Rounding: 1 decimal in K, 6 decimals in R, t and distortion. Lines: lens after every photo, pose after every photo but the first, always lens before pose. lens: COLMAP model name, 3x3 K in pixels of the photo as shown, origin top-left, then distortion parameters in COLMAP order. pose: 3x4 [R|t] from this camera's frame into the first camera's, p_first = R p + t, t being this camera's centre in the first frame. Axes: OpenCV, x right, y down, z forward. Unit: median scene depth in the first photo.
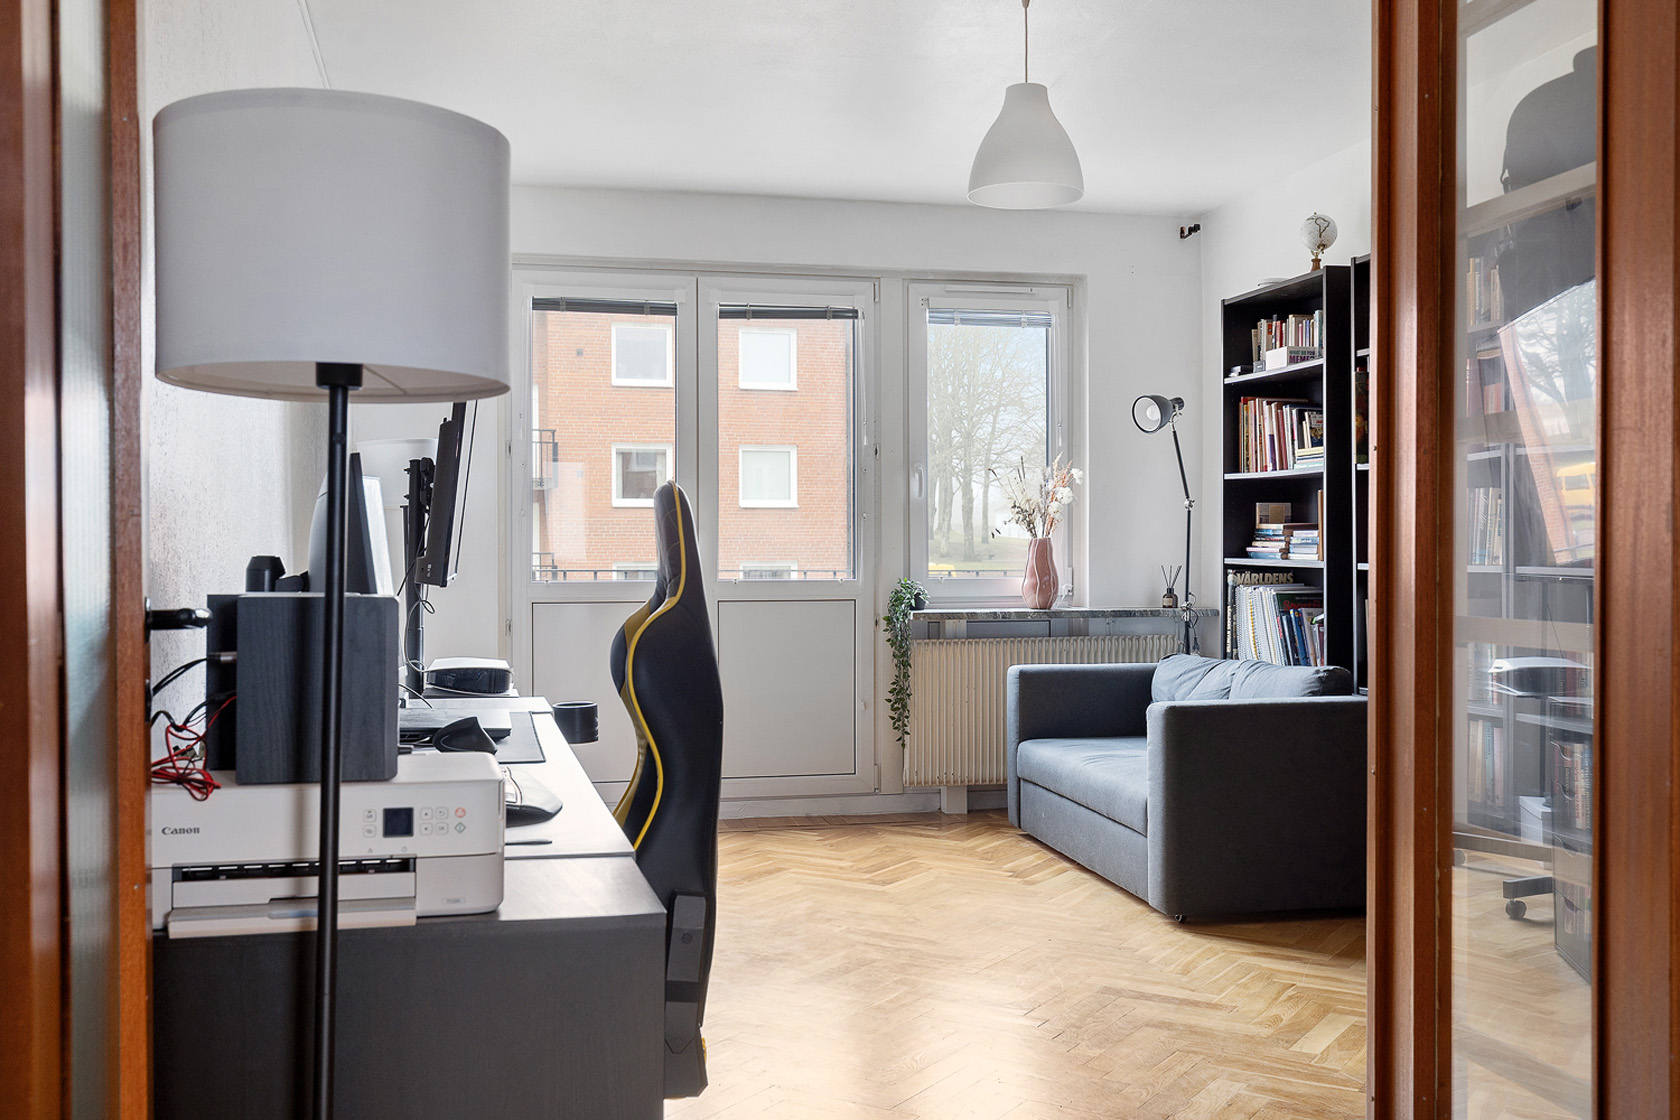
lens RADIAL K [[1675.5, 0, 840.1], [0, 1675.5, 556.0], [0, 0, 1]] dist [0.024278, 0.000000]
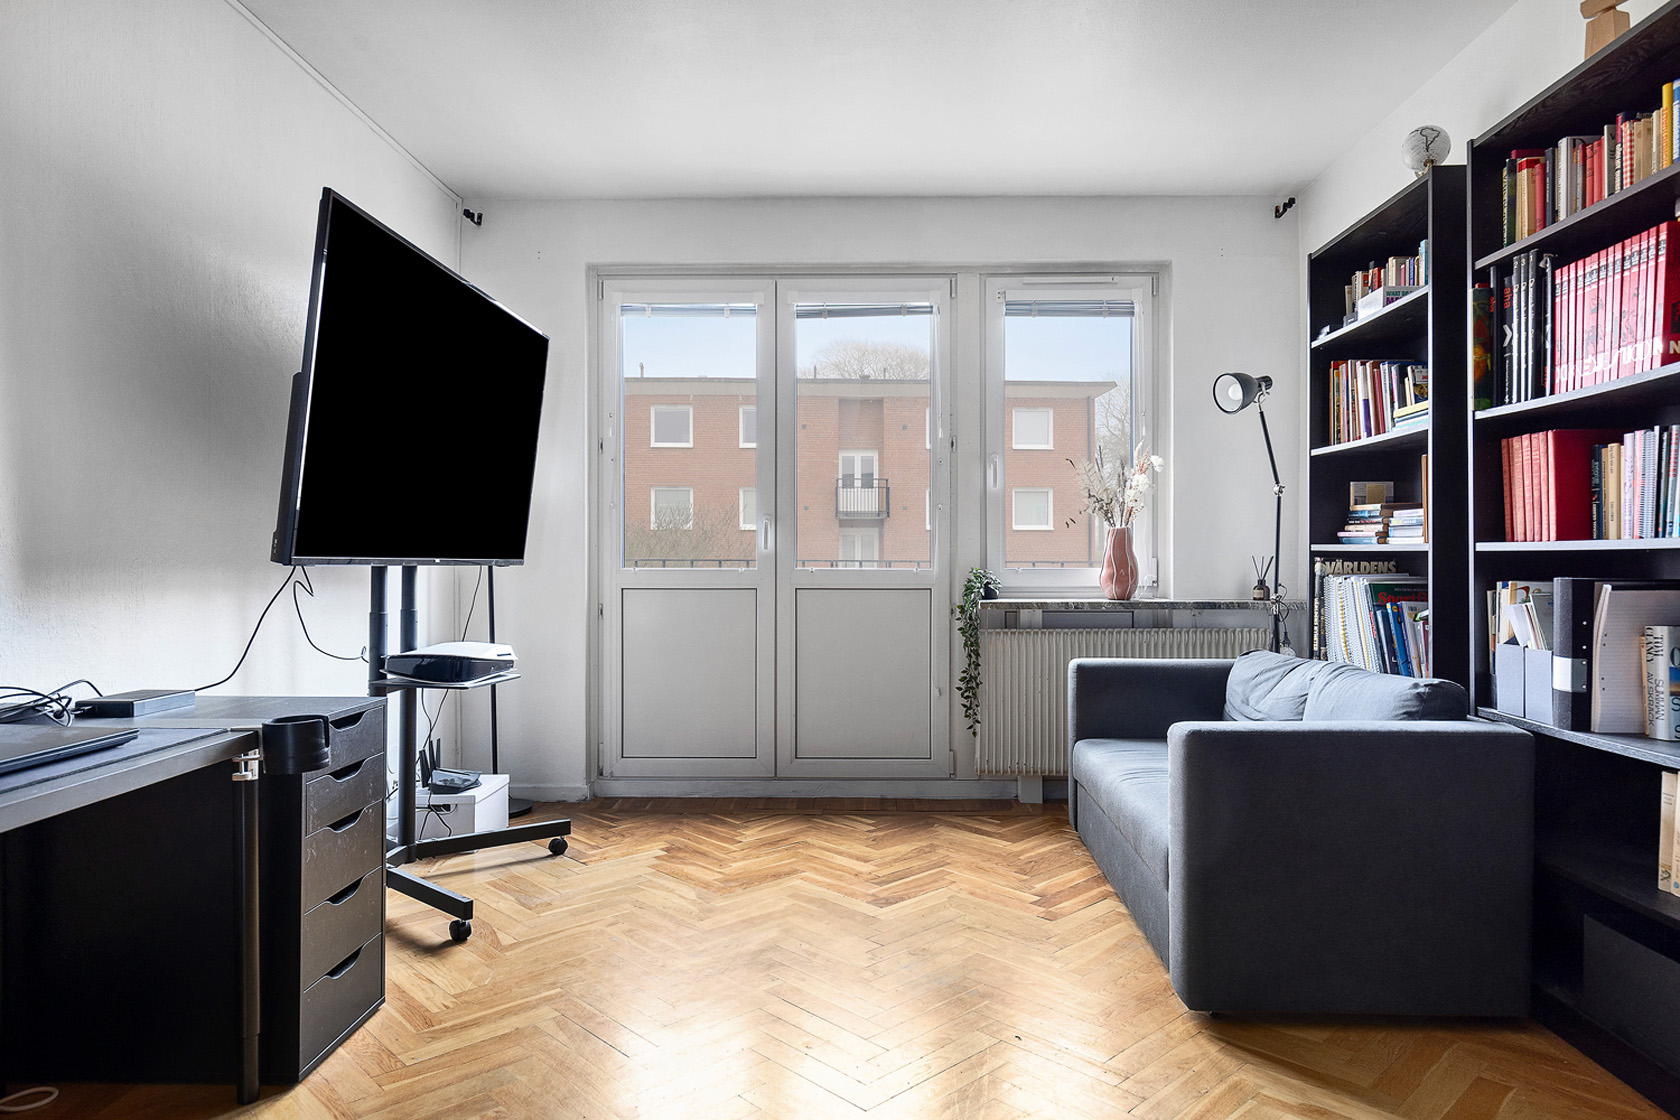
lens RADIAL K [[1053.3, 0, 840.0], [0, 1053.3, 562.6], [0, 0, 1]] dist [0.001847, 0.002942]
pose [[0.969023, 0.002825, -0.246956, 0.118299], [-0.003433, 0.999992, -0.002030, 0.012131], [0.246948, 0.002815, 0.969025, 0.375402]]
